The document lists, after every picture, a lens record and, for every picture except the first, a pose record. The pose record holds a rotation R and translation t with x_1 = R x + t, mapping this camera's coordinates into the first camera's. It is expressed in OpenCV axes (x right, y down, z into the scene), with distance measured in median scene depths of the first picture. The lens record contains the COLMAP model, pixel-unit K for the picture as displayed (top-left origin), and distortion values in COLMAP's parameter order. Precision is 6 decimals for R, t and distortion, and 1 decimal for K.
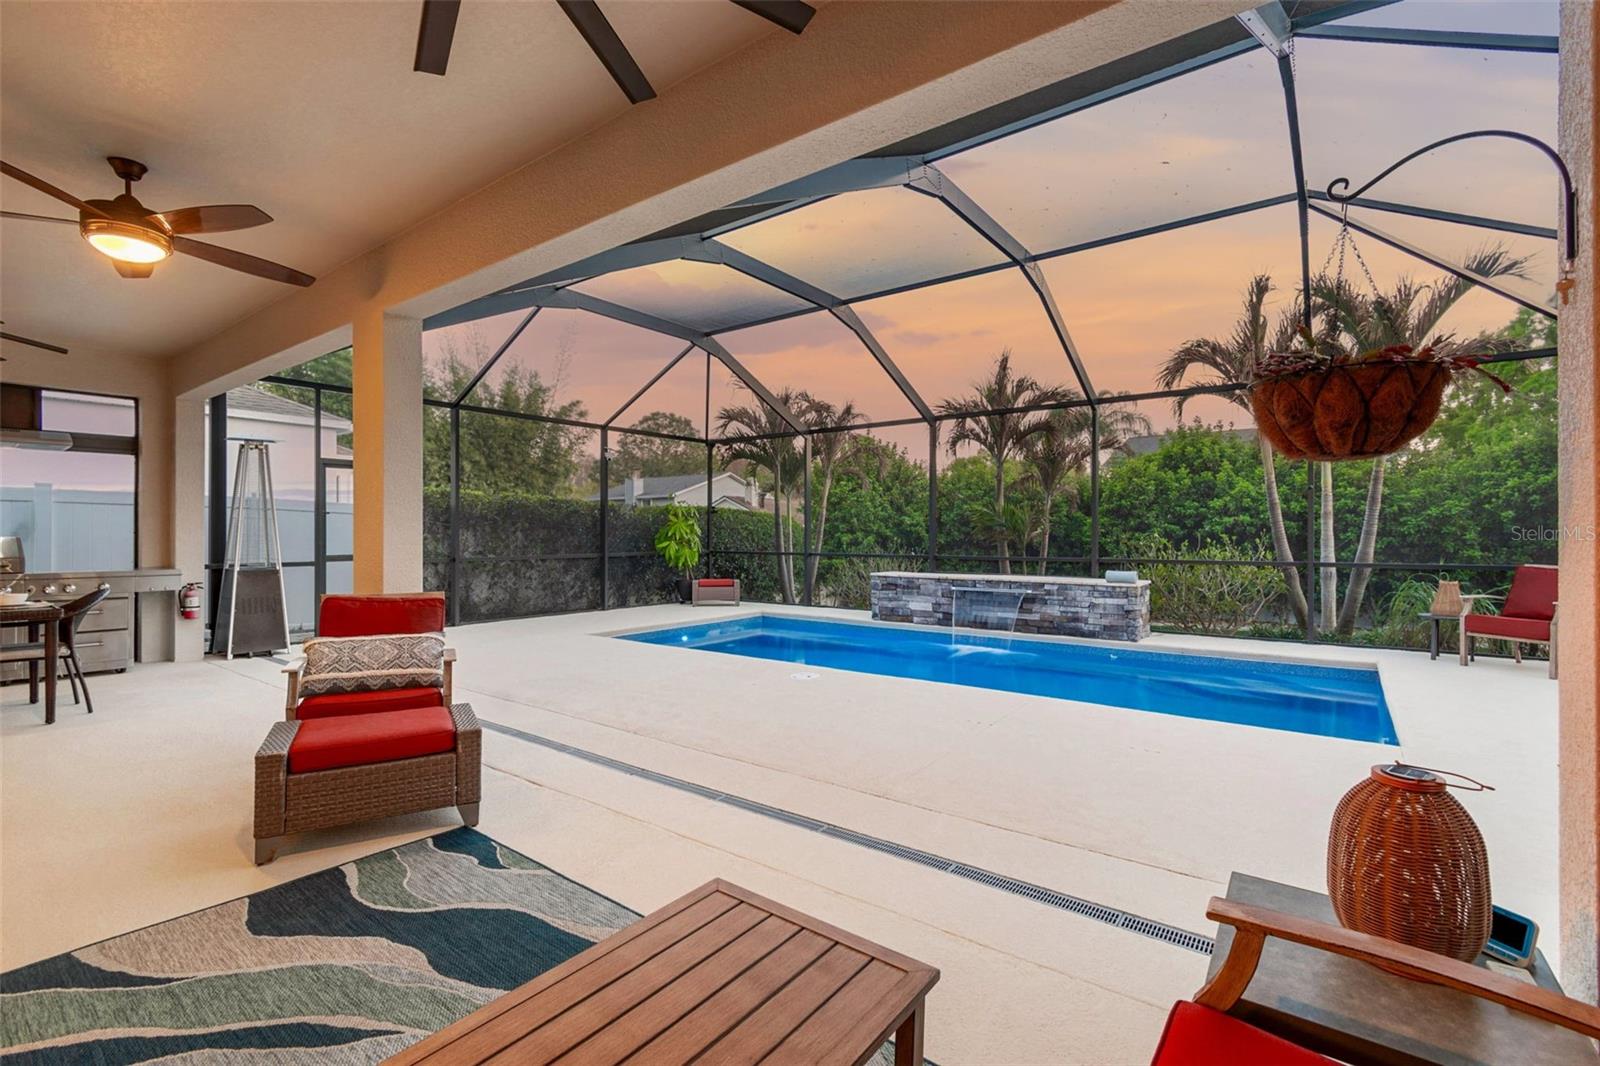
lens RADIAL K [[713.1, 0, 809.9], [0, 713.1, 539.0], [0, 0, 1]] dist [0.000225, 0.000458]
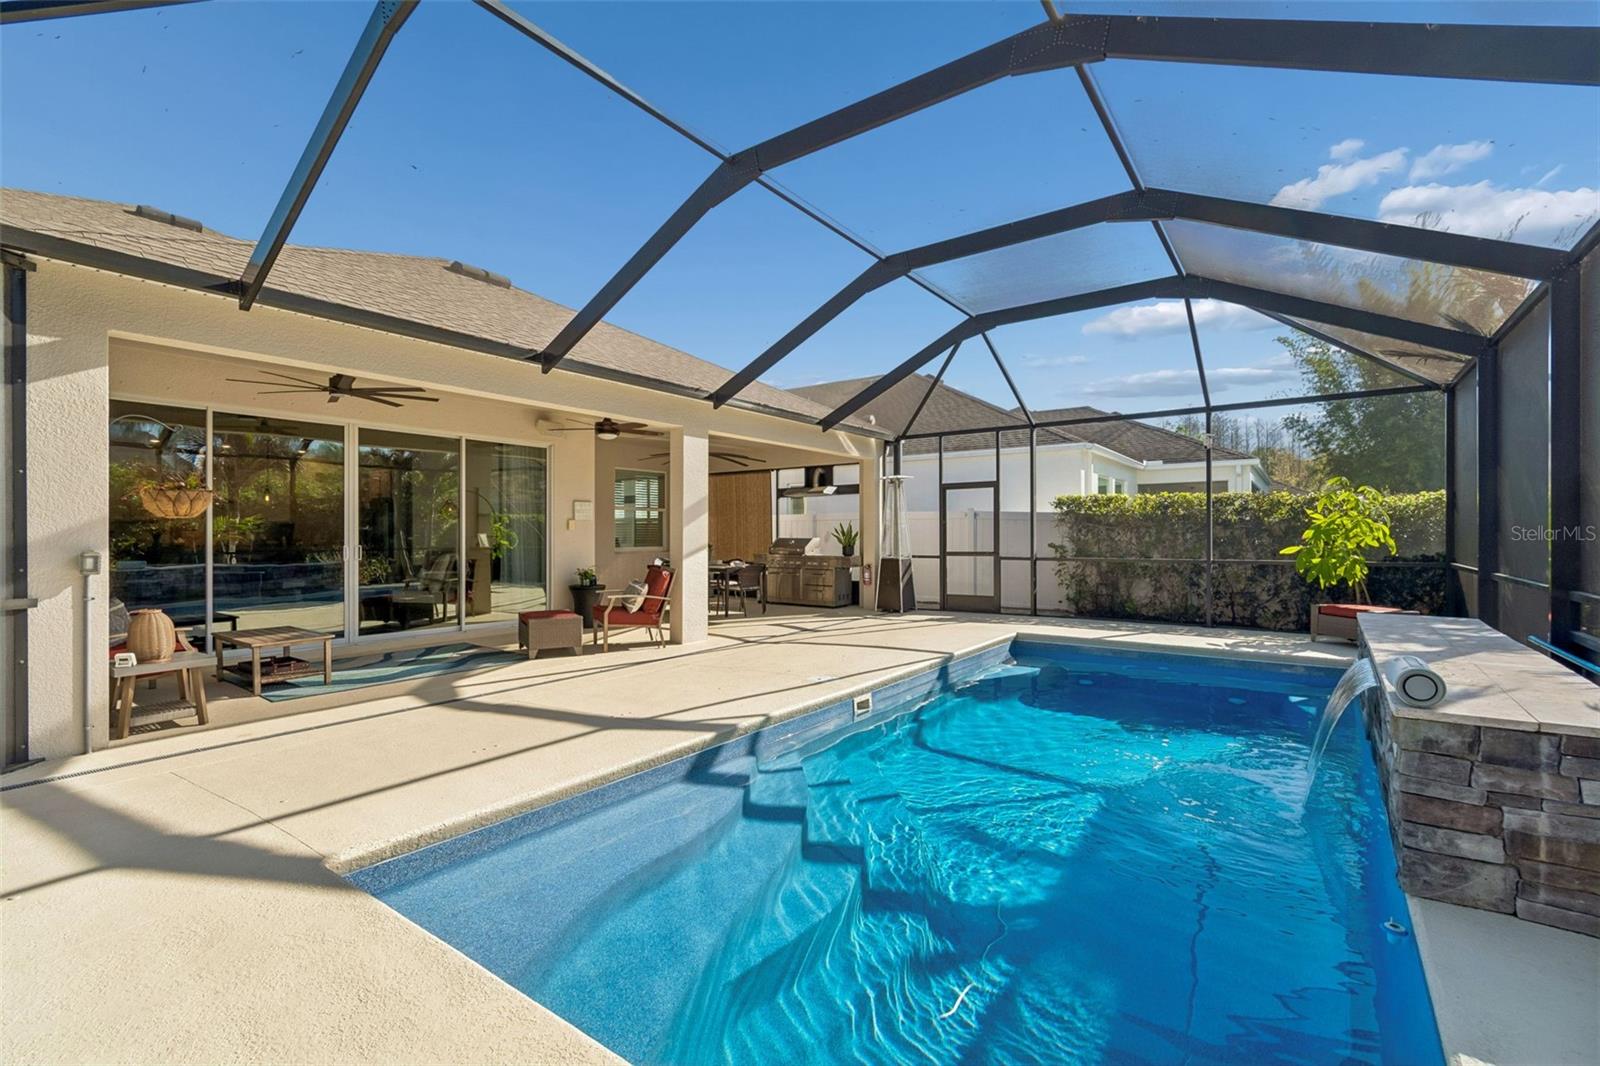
lens RADIAL K [[713.1, 0, 835.0], [0, 713.1, 534.1], [0, 0, 1]] dist [0.000225, 0.000458]
pose [[0.048386, 0.000620, -0.998829, 0.718572], [-0.007016, 0.999975, 0.000280, -0.010247], [0.998804, 0.006994, 0.048389, 0.684802]]
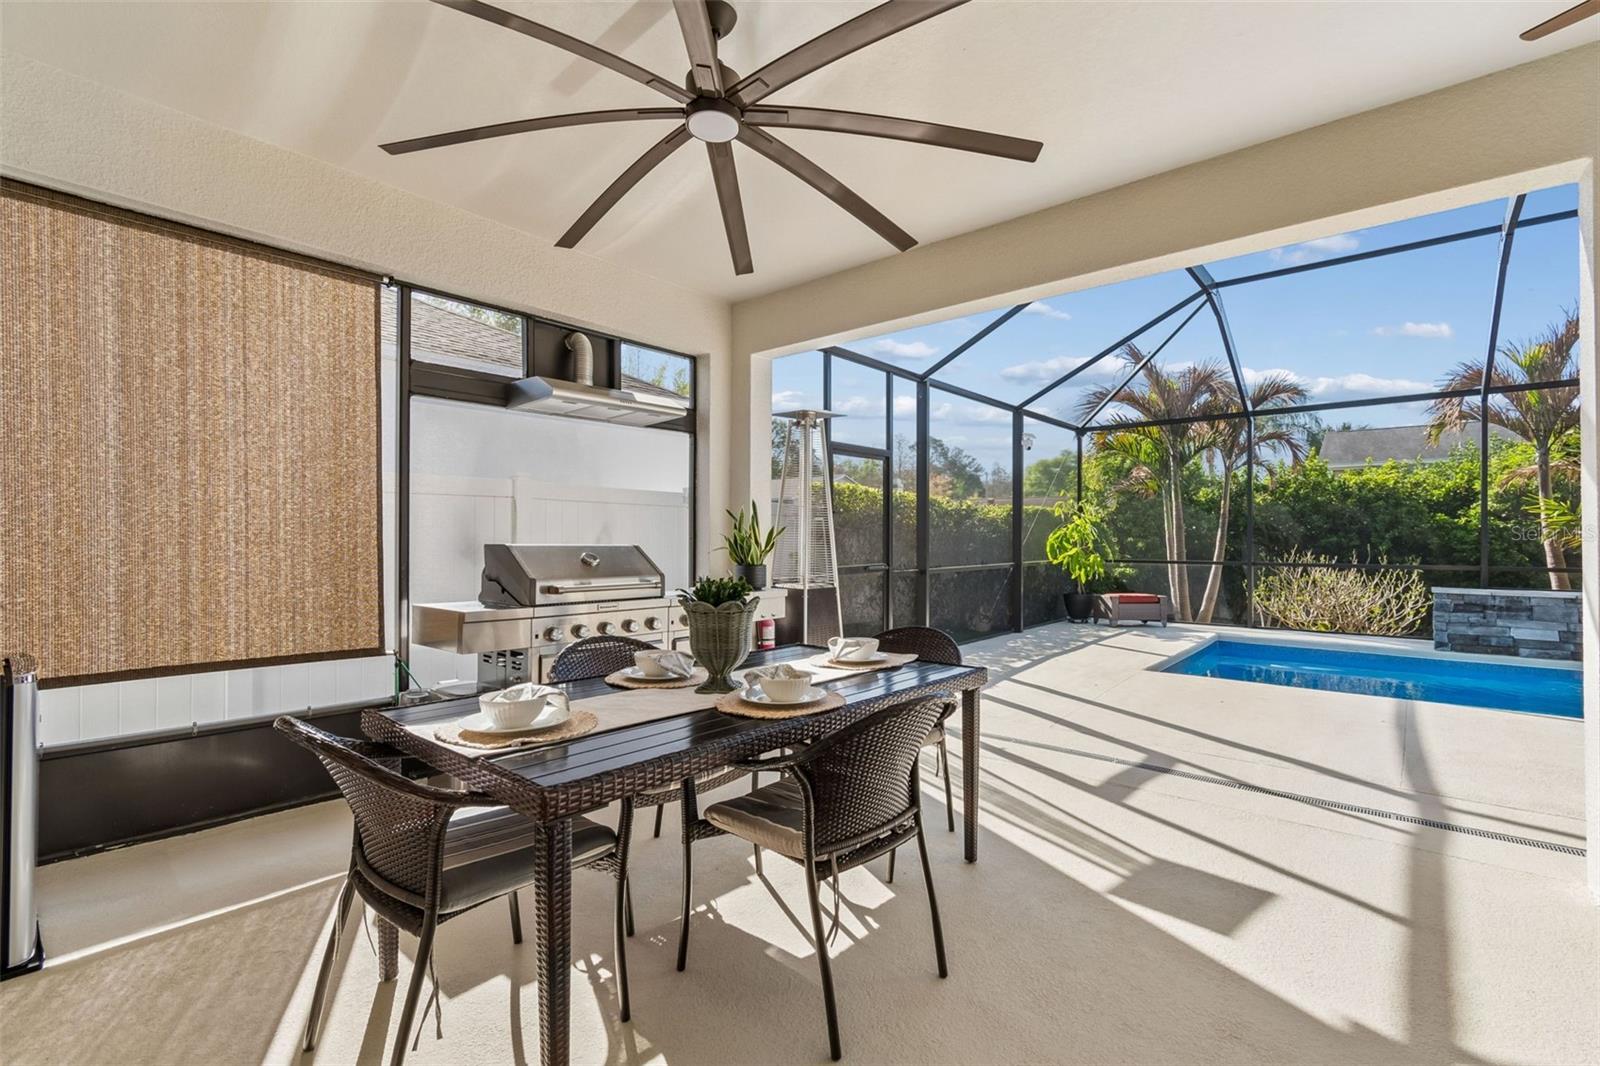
lens RADIAL K [[713.1, 0, 796.6], [0, 713.1, 537.9], [0, 0, 1]] dist [0.000225, 0.000458]
pose [[0.998819, -0.000860, -0.048571, -0.660975], [0.000504, 0.999973, -0.007358, -0.003908], [0.048576, 0.007325, 0.998793, 0.223114]]
